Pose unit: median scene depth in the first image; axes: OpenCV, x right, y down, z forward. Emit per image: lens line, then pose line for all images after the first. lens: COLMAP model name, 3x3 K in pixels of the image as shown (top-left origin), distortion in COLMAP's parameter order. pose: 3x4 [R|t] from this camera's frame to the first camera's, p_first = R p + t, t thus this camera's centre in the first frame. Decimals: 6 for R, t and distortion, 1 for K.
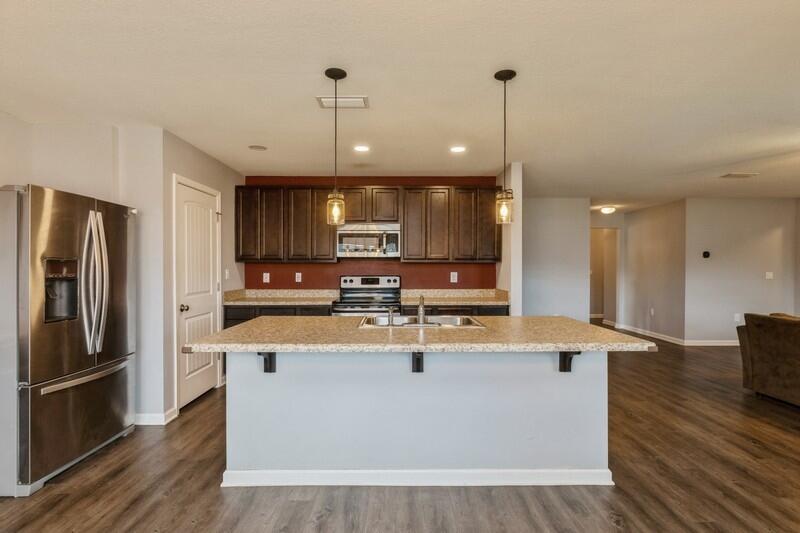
lens RADIAL K [[404.0, 0, 400.0], [0, 404.0, 266.5], [0, 0, 1]] dist [-0.001475, -0.000152]
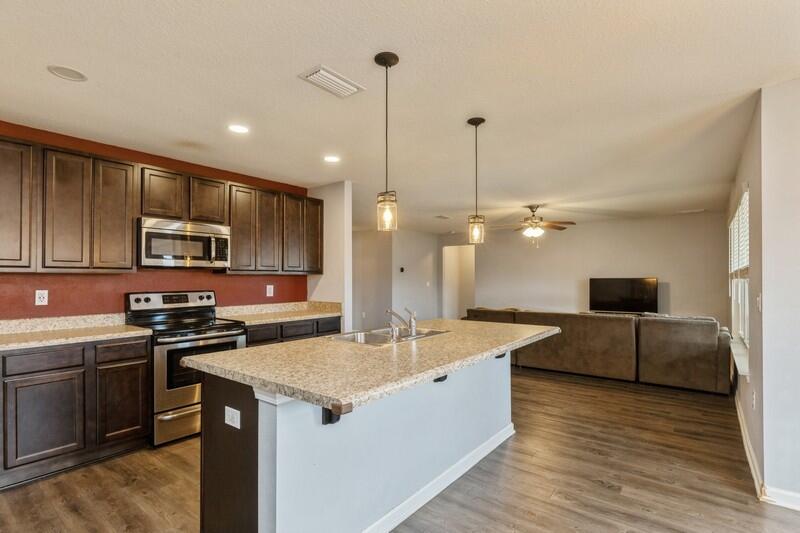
lens RADIAL K [[394.7, 0, 407.6], [0, 394.7, 268.2], [0, 0, 1]] dist [-0.002967, 0.000157]
pose [[0.607594, 0.018984, 0.794021, -0.407689], [0.002757, 0.999658, -0.026010, -0.000211], [-0.794243, 0.017992, 0.607334, 0.223044]]
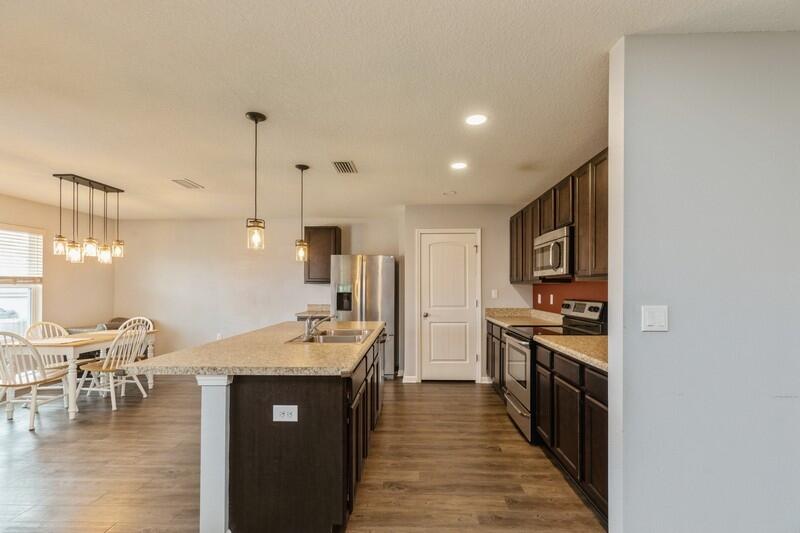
lens RADIAL K [[362.9, 0, 397.7], [0, 362.9, 275.4], [0, 0, 1]] dist [-0.000089, 0.000093]
pose [[-0.045768, -0.031335, -0.998460, 0.633412], [-0.001731, 0.999509, -0.031289, -0.001696], [0.998951, 0.000296, -0.045800, 0.723140]]
